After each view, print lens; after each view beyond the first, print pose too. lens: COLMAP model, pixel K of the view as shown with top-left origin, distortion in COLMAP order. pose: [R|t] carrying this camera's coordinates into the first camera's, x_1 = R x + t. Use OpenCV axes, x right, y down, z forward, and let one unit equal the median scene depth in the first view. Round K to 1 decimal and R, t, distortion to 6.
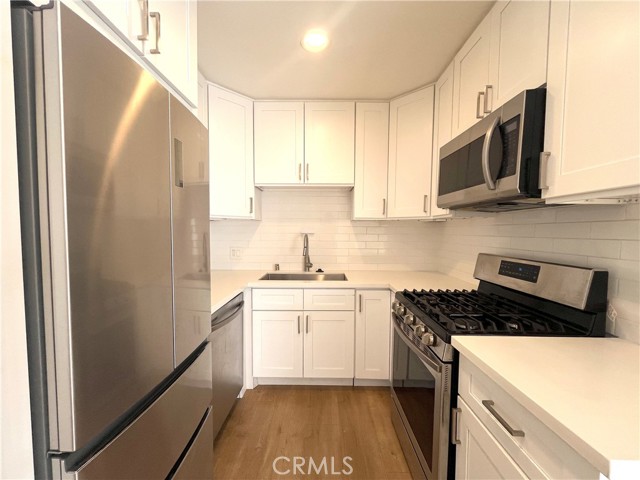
lens RADIAL K [[259.9, 0, 320.0], [0, 259.9, 242.2], [0, 0, 1]] dist [-0.002314, -0.000366]
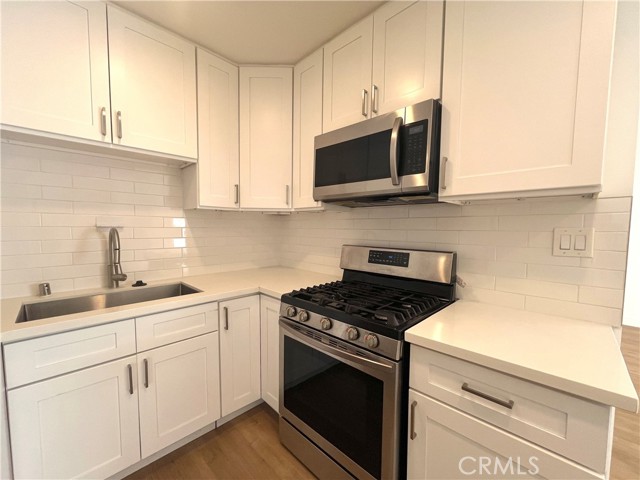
lens RADIAL K [[259.9, 0, 318.7], [0, 259.9, 243.7], [0, 0, 1]] dist [-0.002314, -0.000366]
pose [[0.694815, -0.044472, 0.717813, -0.192392], [0.026966, 0.998995, 0.035791, -0.003465], [-0.718683, -0.005512, 0.695316, 0.273965]]
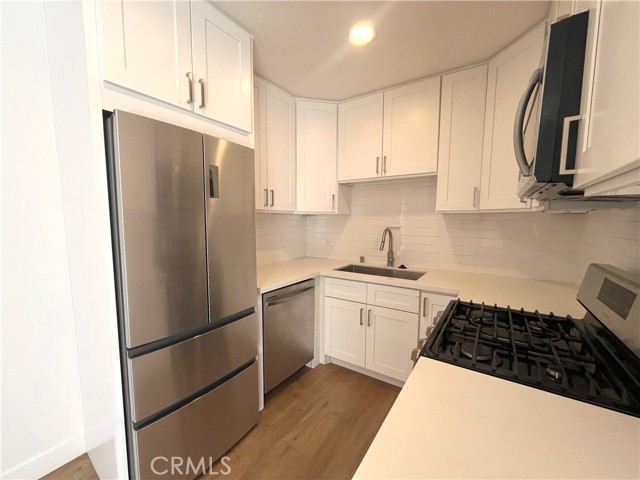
lens RADIAL K [[259.9, 0, 321.4], [0, 259.9, 241.8], [0, 0, 1]] dist [-0.002314, -0.000366]
pose [[0.837295, 0.045347, -0.544868, 0.332745], [-0.023977, 0.998641, 0.046269, -0.023578], [0.546226, -0.025677, 0.837244, 0.055114]]
